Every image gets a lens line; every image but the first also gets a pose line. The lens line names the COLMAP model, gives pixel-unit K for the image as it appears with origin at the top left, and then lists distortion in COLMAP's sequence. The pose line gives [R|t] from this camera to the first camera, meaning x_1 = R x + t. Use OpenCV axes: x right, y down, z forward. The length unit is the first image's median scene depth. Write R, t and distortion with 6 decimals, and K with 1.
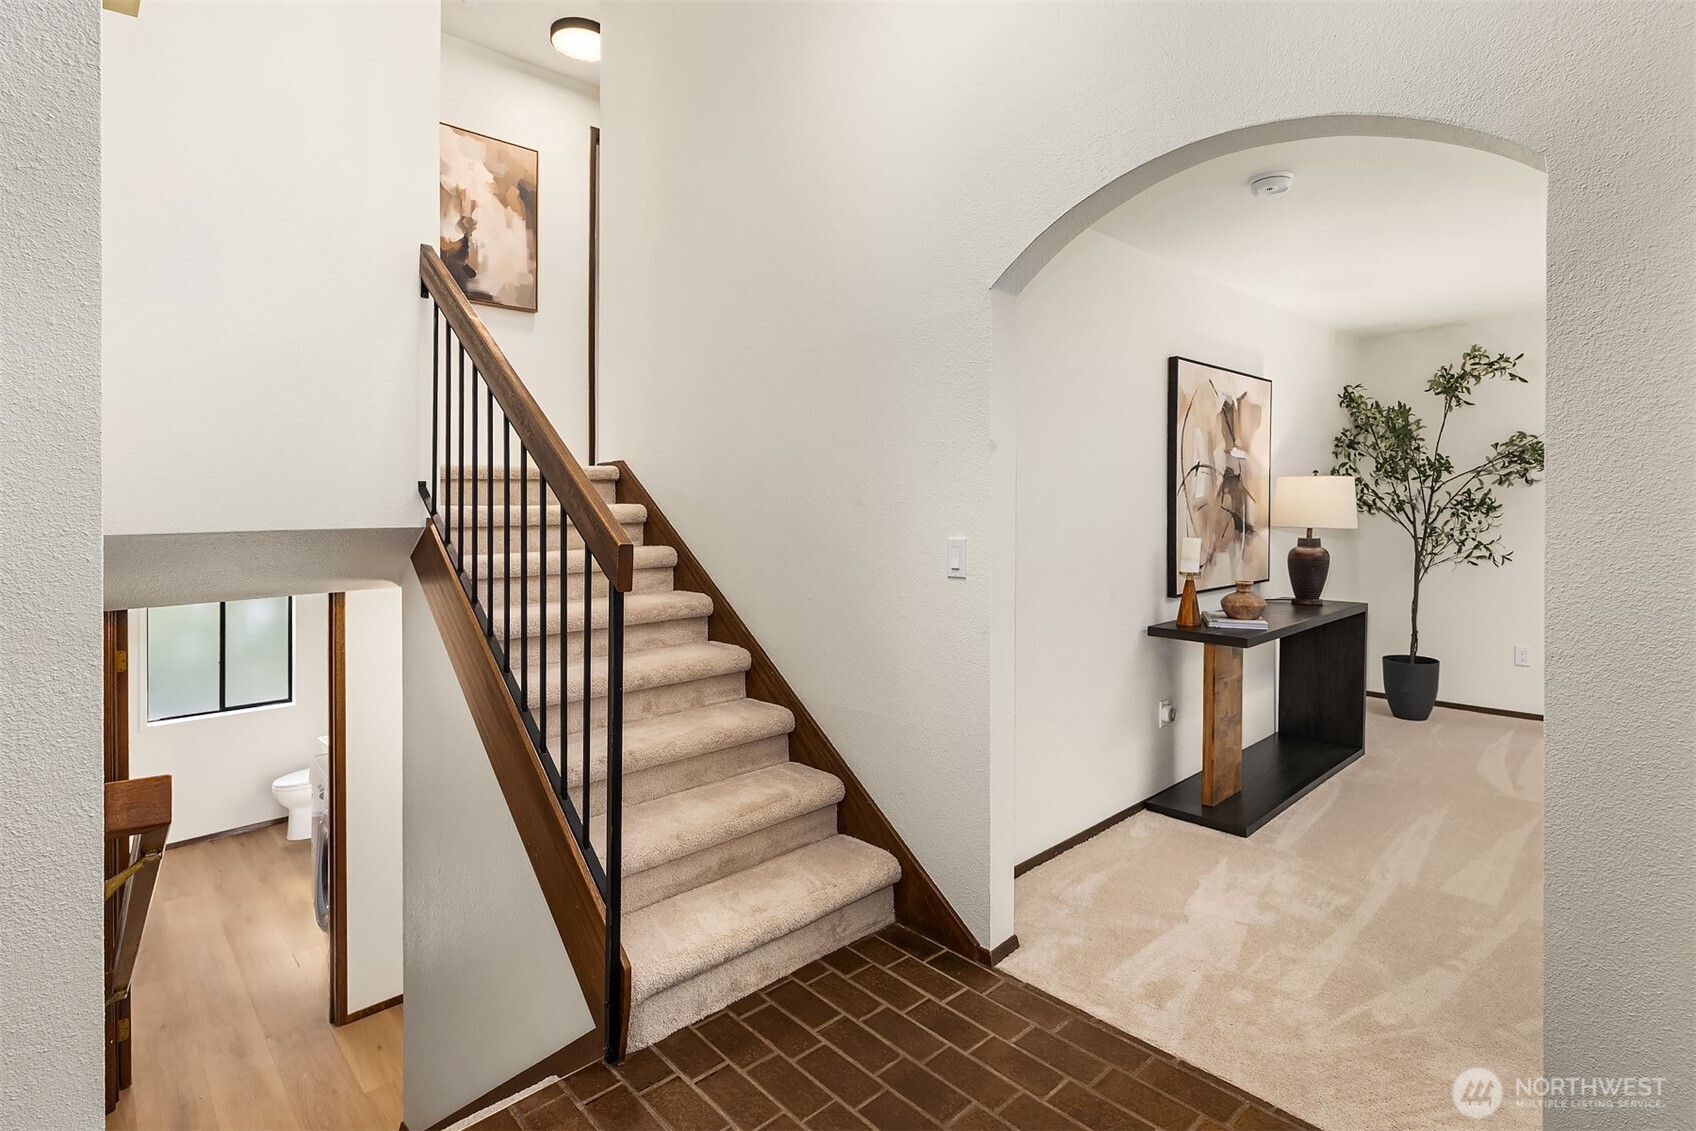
lens RADIAL K [[816.2, 0, 825.0], [0, 816.2, 516.3], [0, 0, 1]] dist [0.003793, 0.001024]
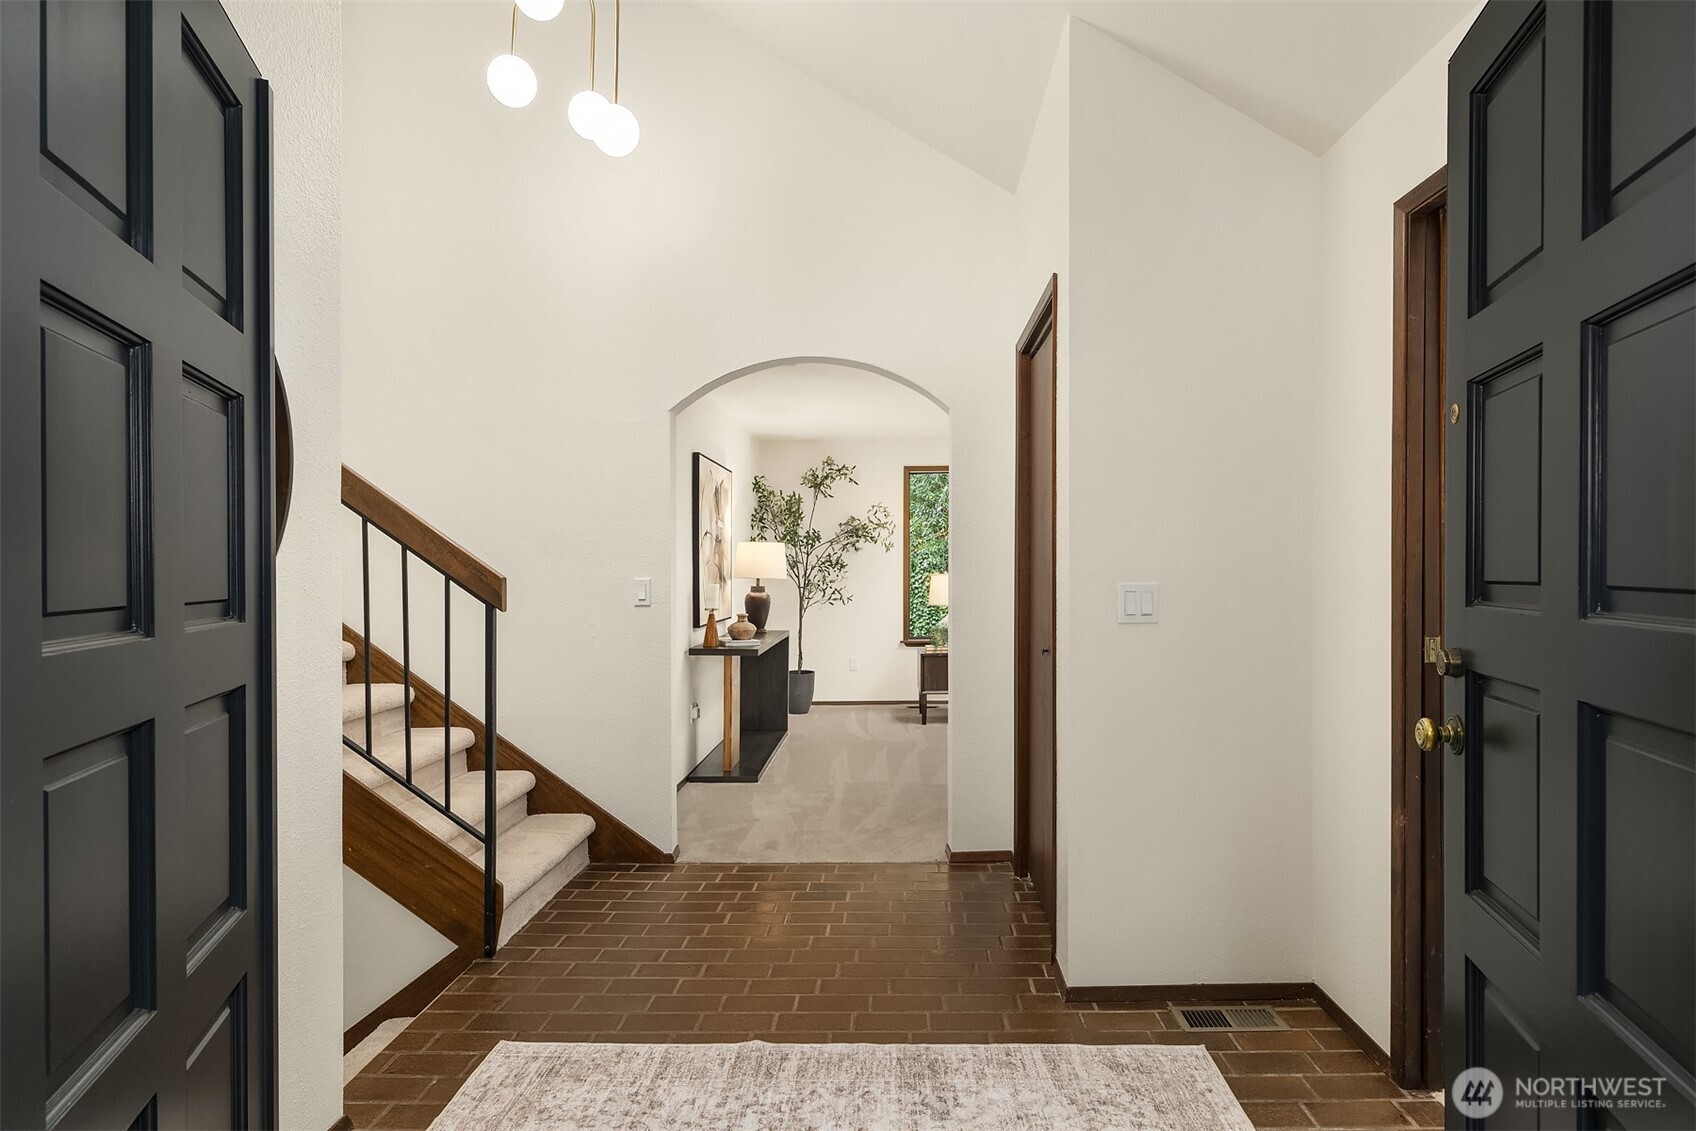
lens RADIAL K [[907.1, 0, 852.0], [0, 907.1, 578.3], [0, 0, 1]] dist [-0.000149, -0.000044]
pose [[0.708258, -0.003886, 0.705943, -0.398954], [0.008761, 0.999956, -0.003285, 0.020020], [-0.705900, 0.008512, 0.708261, -0.224405]]
